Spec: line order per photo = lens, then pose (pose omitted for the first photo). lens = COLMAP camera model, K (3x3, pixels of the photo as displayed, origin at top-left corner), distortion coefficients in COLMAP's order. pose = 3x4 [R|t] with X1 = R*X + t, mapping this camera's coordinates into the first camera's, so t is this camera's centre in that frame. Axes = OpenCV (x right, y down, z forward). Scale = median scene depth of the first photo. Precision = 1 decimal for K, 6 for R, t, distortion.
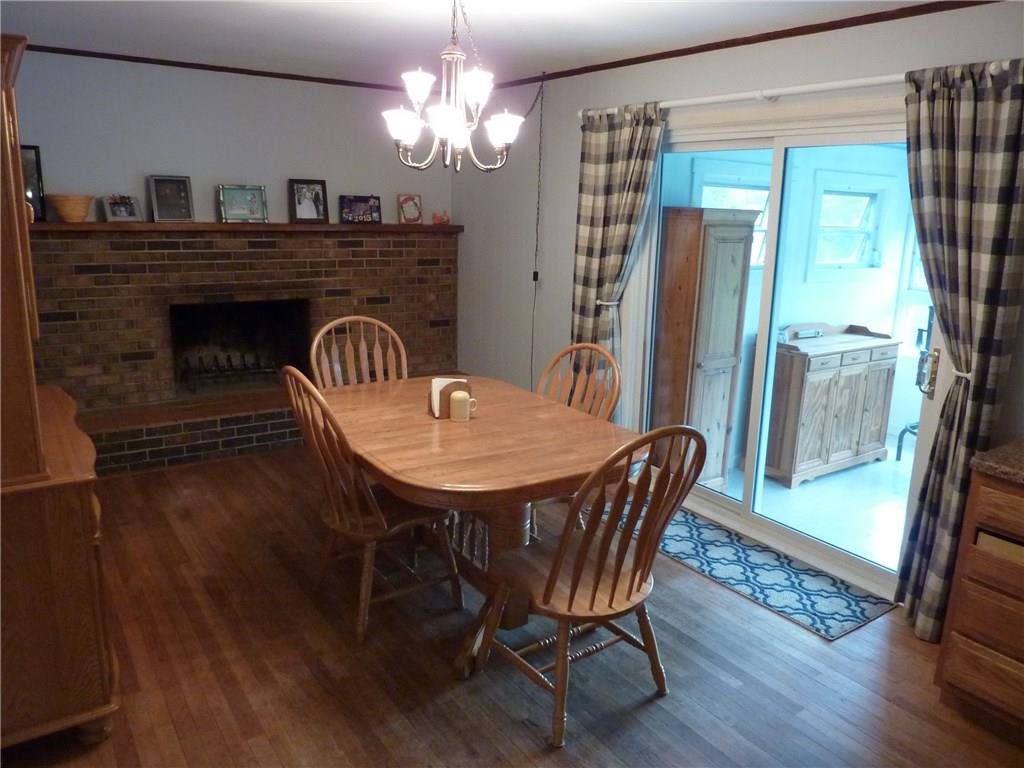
lens RADIAL K [[757.5, 0, 508.2], [0, 757.5, 383.2], [0, 0, 1]] dist [-0.023542, -0.021297]
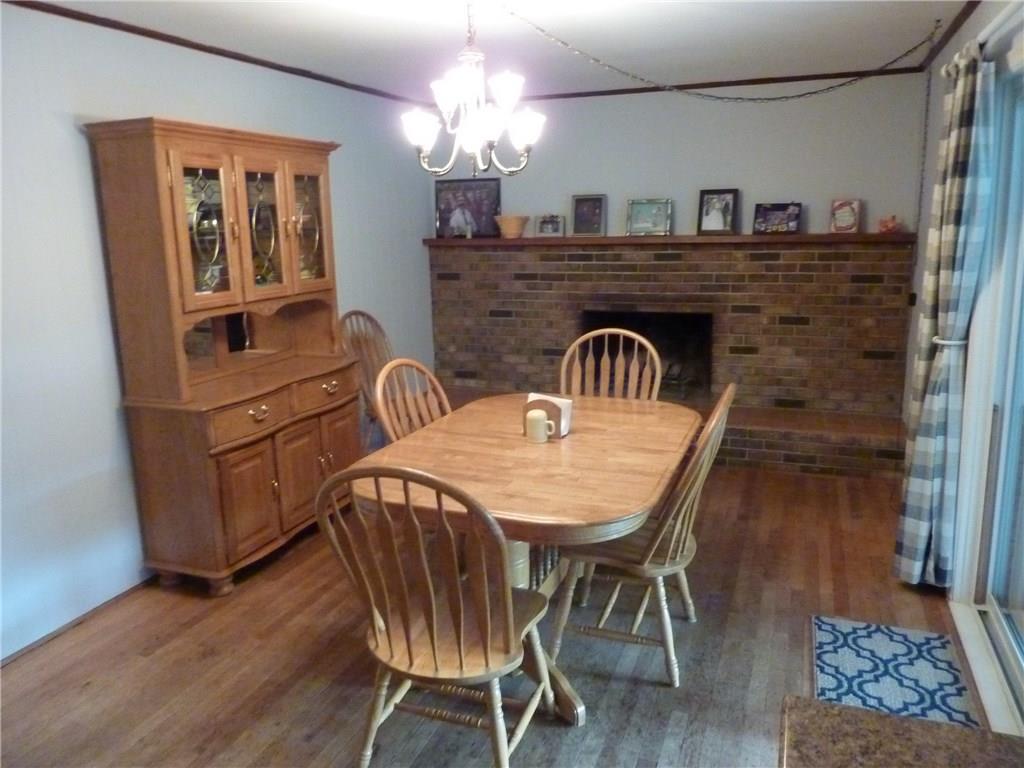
lens RADIAL K [[757.5, 0, 510.3], [0, 757.5, 382.2], [0, 0, 1]] dist [-0.023542, -0.021297]
pose [[0.564362, 0.130982, -0.815070, 0.401574], [-0.149145, 0.987263, 0.055384, -0.042165], [0.811943, 0.090307, 0.576709, 0.256885]]
